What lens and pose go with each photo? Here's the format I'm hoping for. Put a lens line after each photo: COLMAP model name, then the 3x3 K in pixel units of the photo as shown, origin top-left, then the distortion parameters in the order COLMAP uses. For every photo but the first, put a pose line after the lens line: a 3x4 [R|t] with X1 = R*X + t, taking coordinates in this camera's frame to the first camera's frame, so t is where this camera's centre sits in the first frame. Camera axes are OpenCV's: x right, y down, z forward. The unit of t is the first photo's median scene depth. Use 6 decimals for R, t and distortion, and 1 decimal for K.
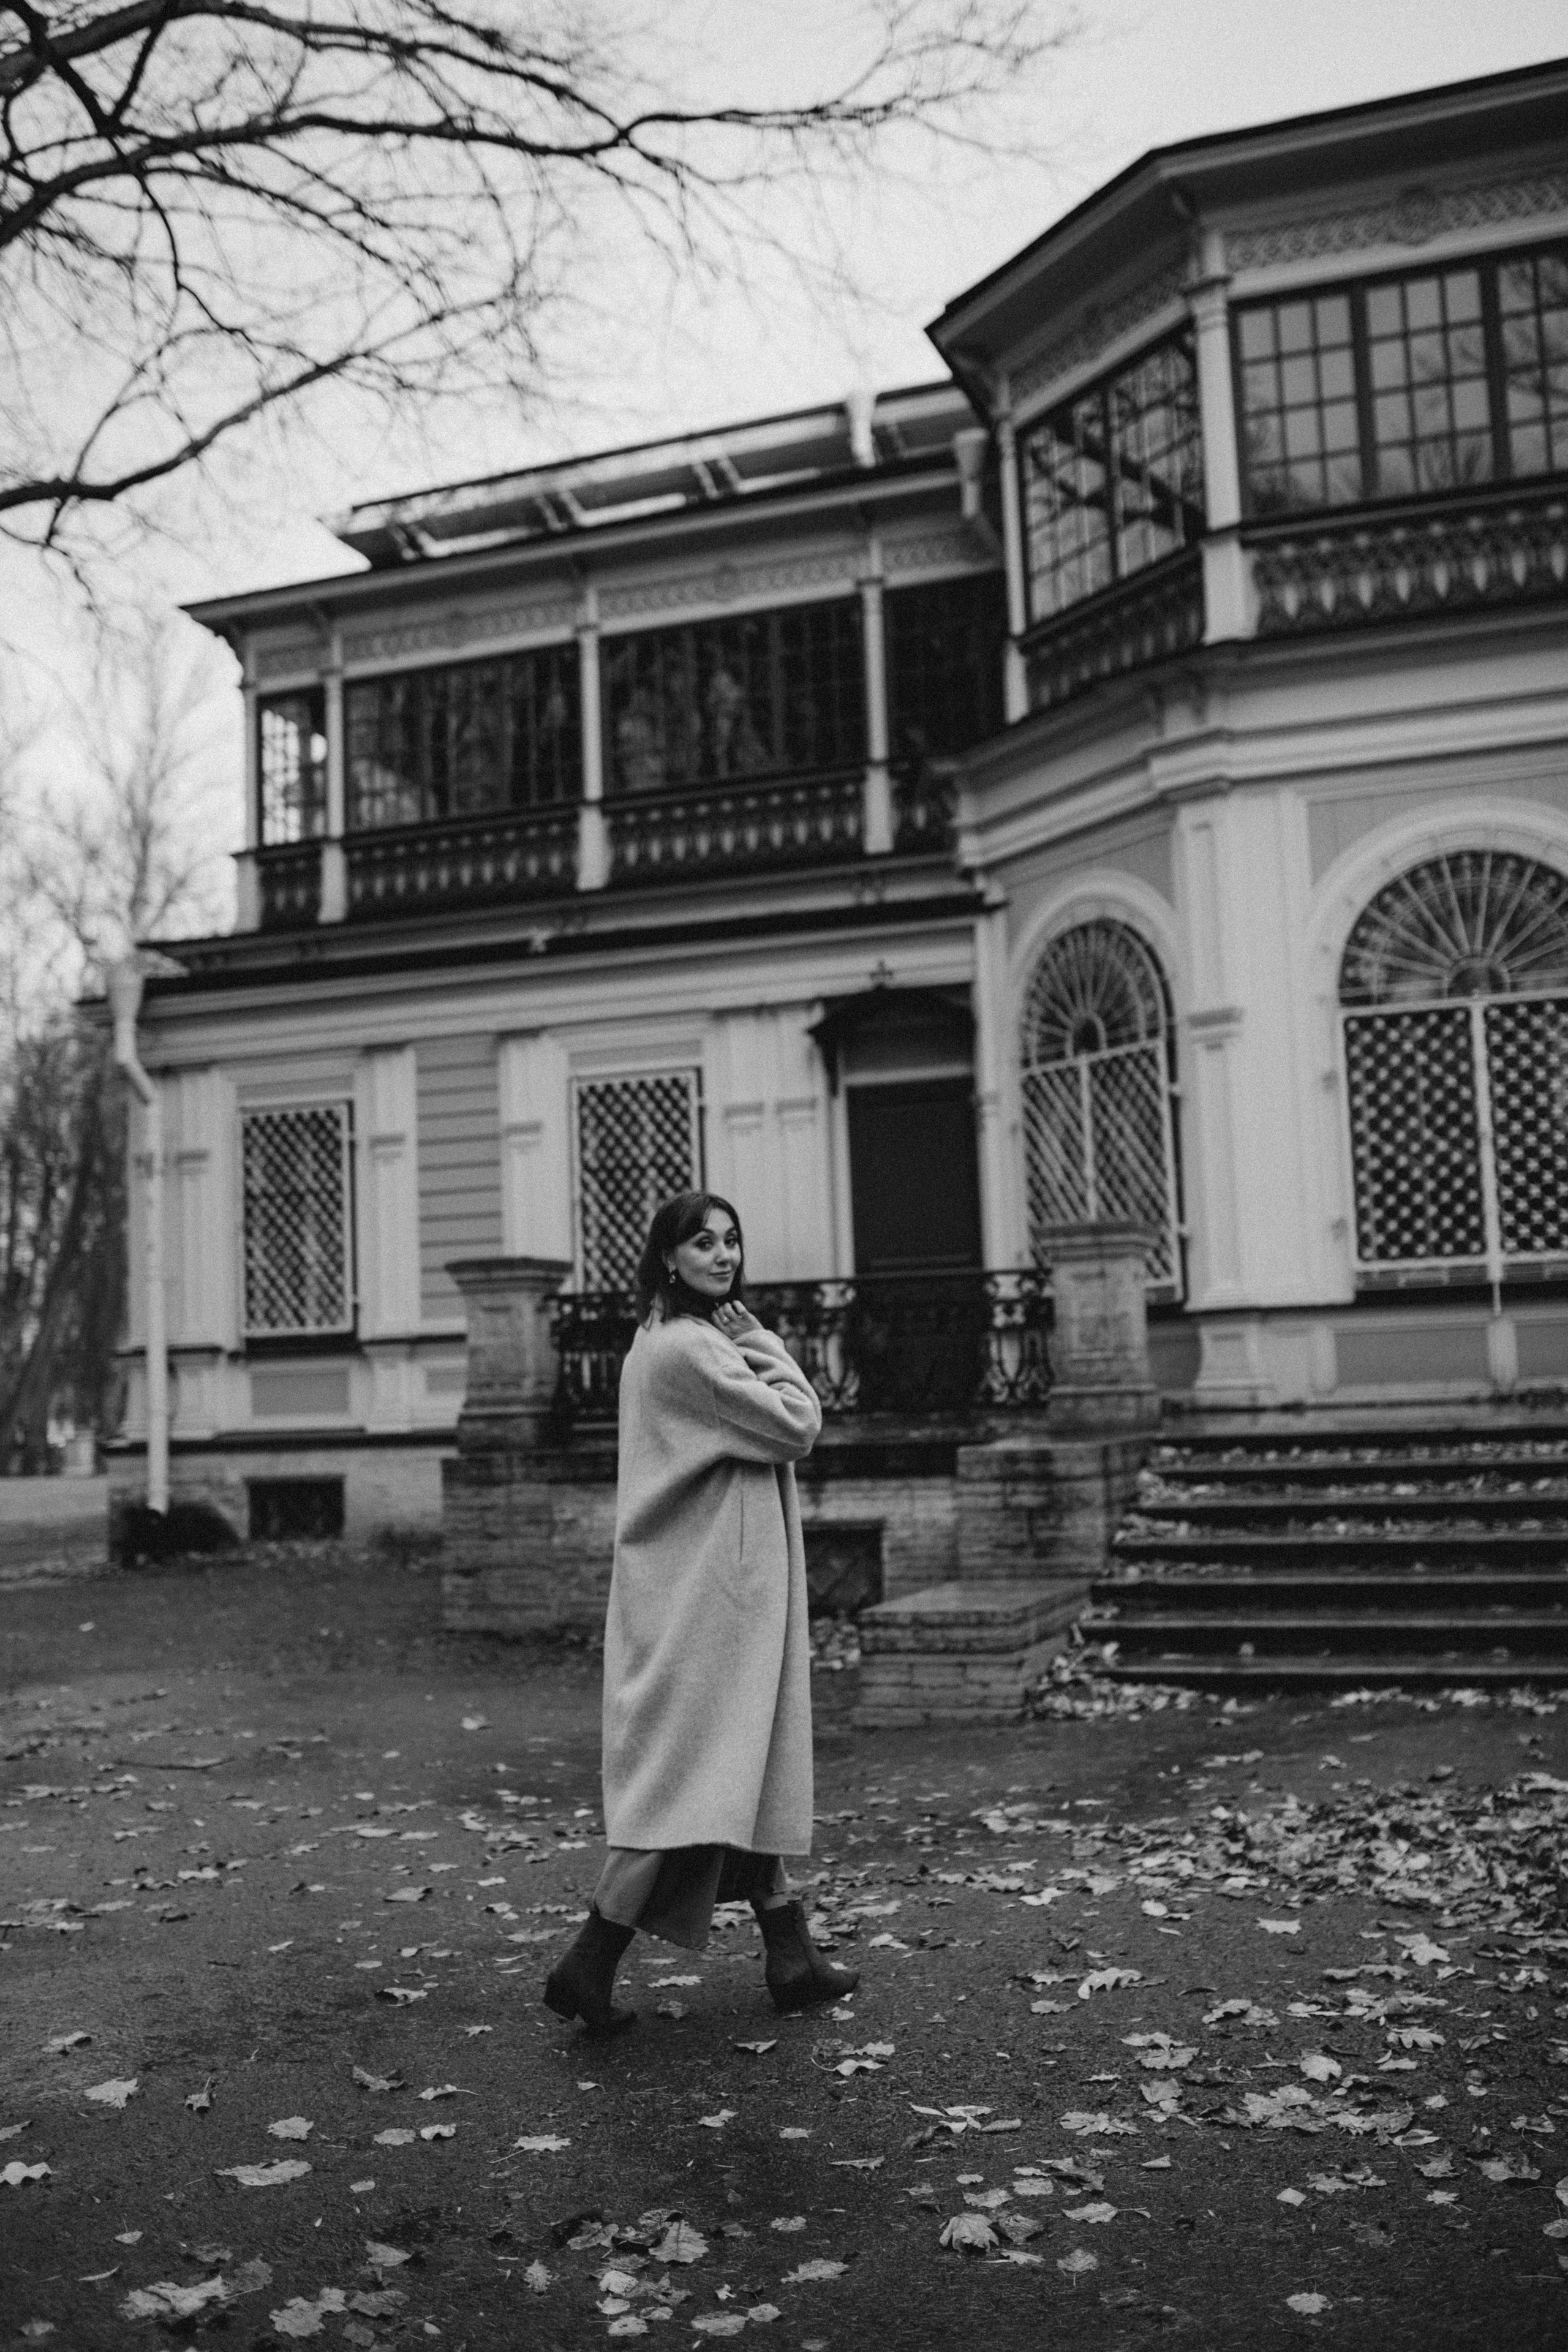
lens RADIAL K [[2241.6, 0, 781.6], [0, 2241.6, 1178.8], [0, 0, 1]] dist [-0.071623, 0.120539]
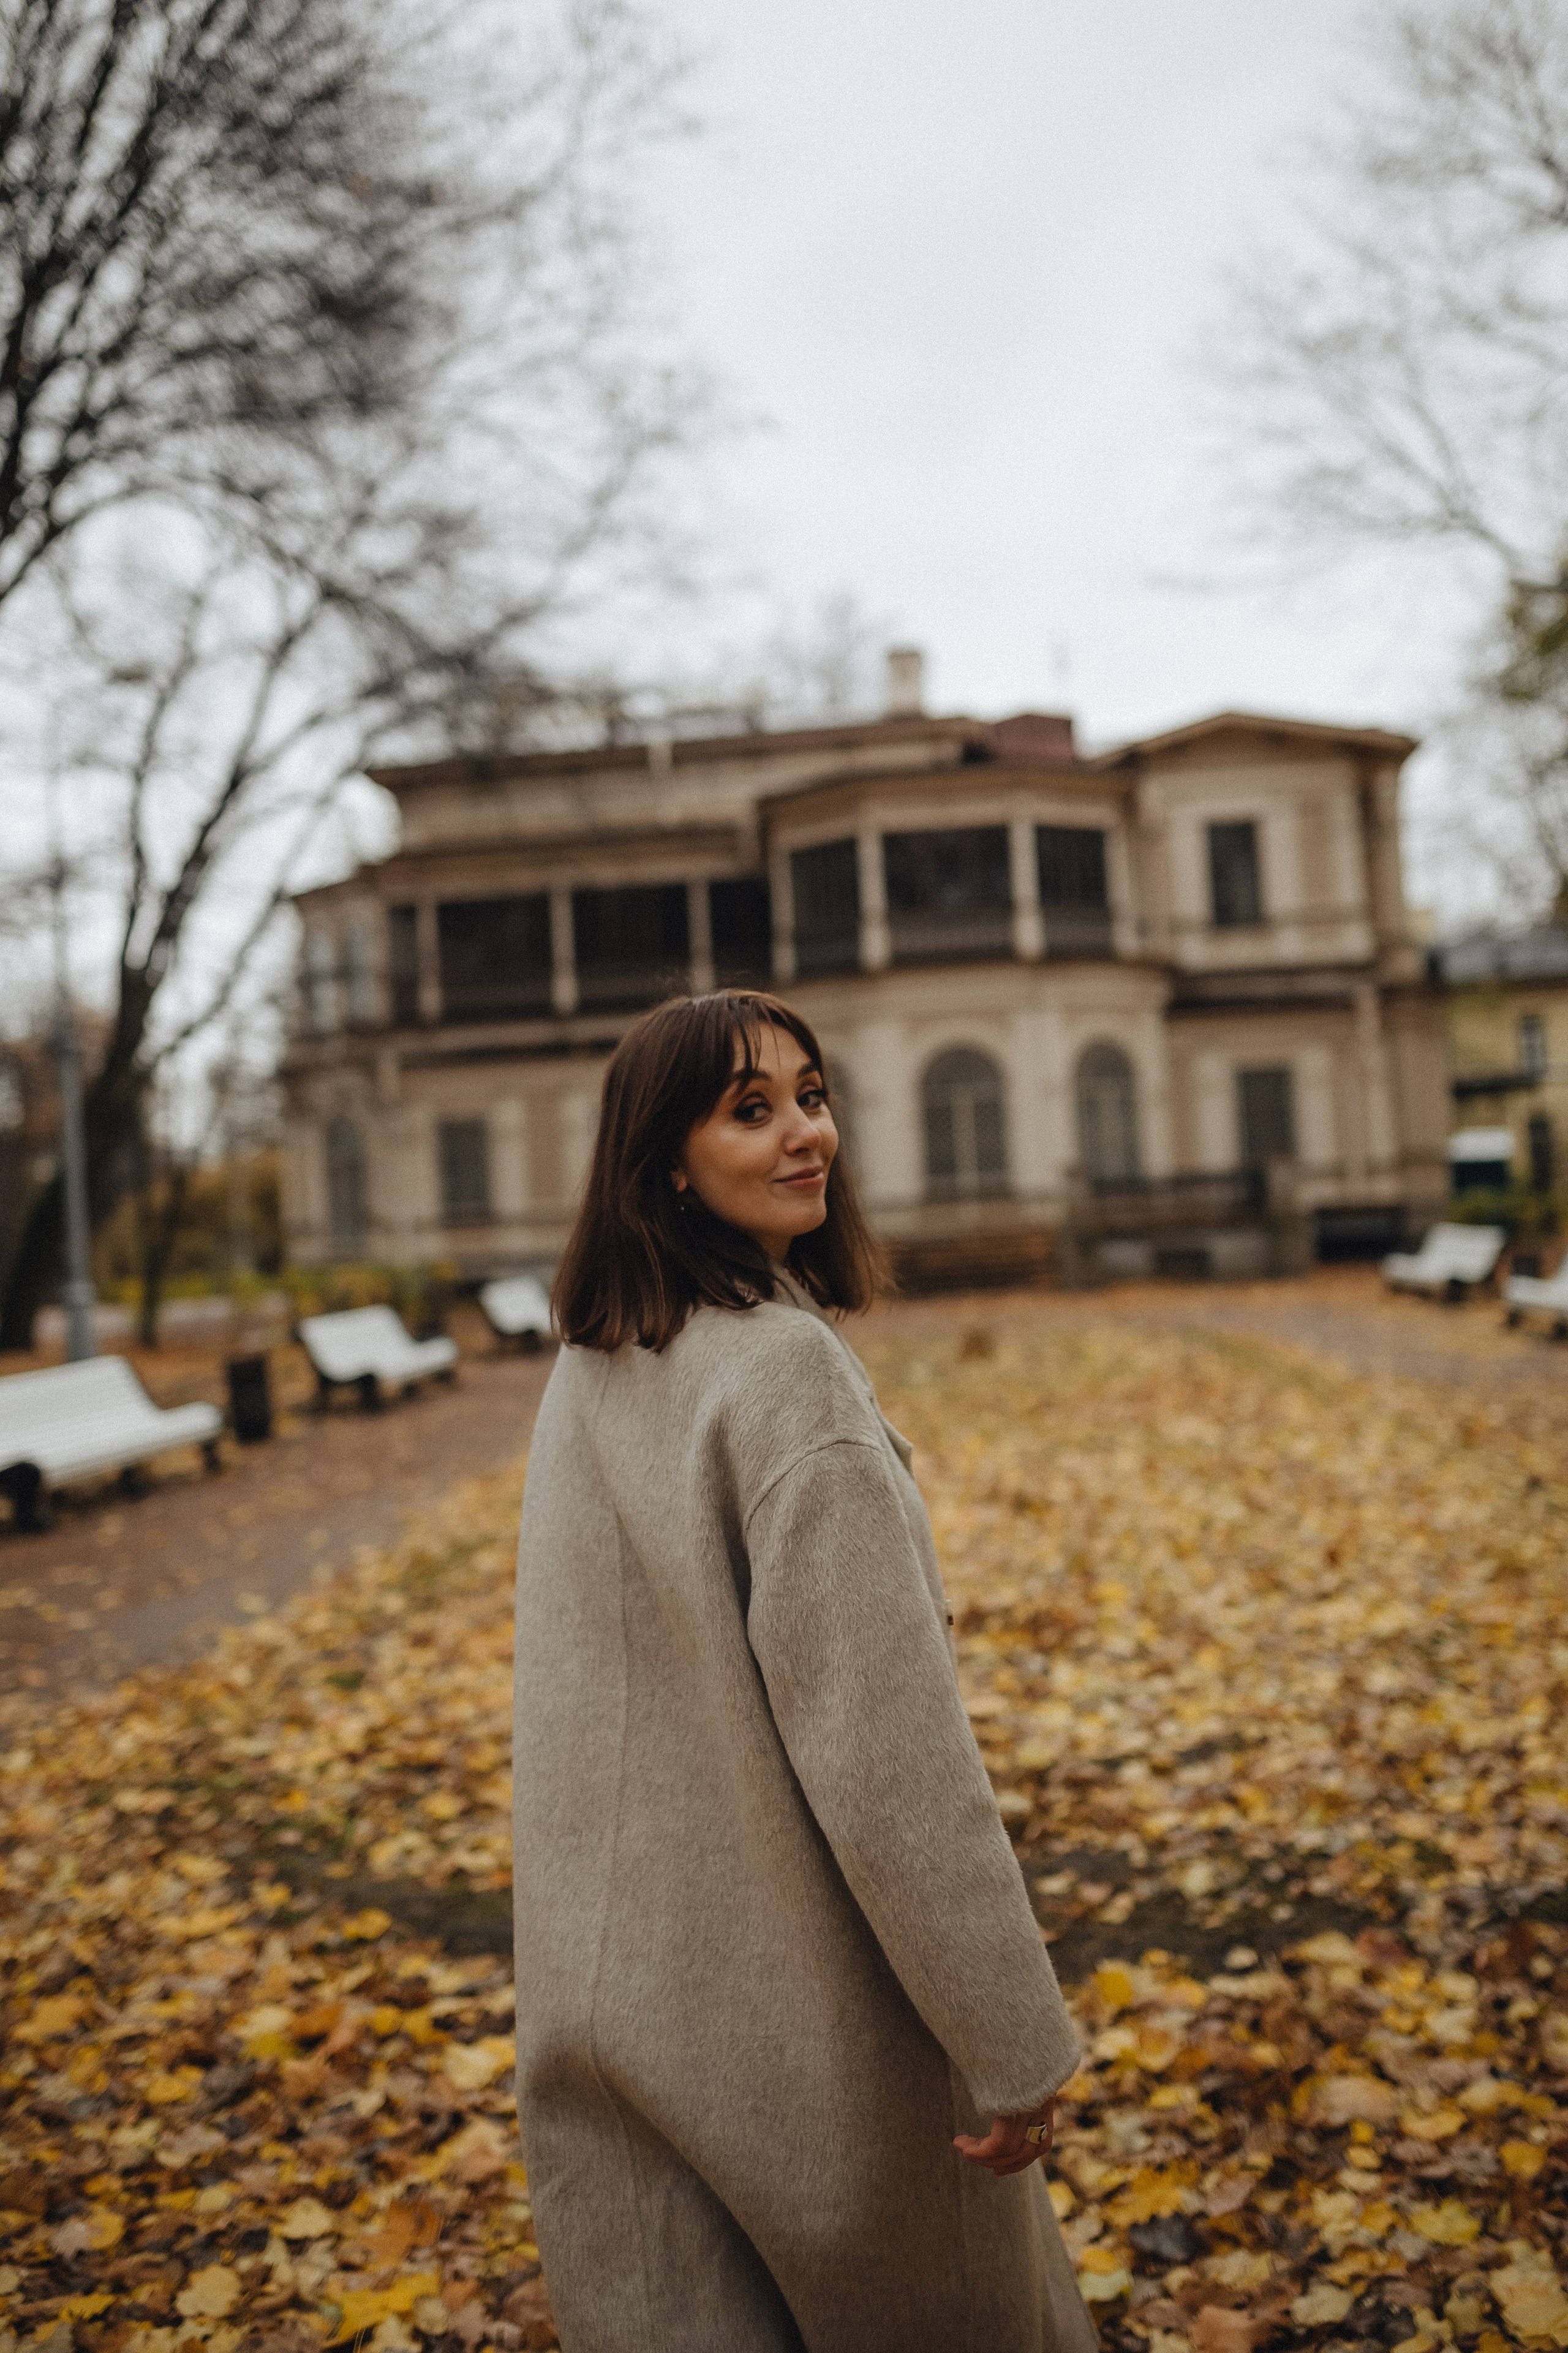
lens RADIAL K [[2157.0, 0, 793.8], [0, 2157.0, 1186.3], [0, 0, 1]] dist [-0.048129, 0.025983]
pose [[0.971091, -0.011471, 0.238436, -0.515741], [-0.003291, 0.998107, 0.061420, -0.120283], [-0.238689, -0.060429, 0.969214, -1.511989]]
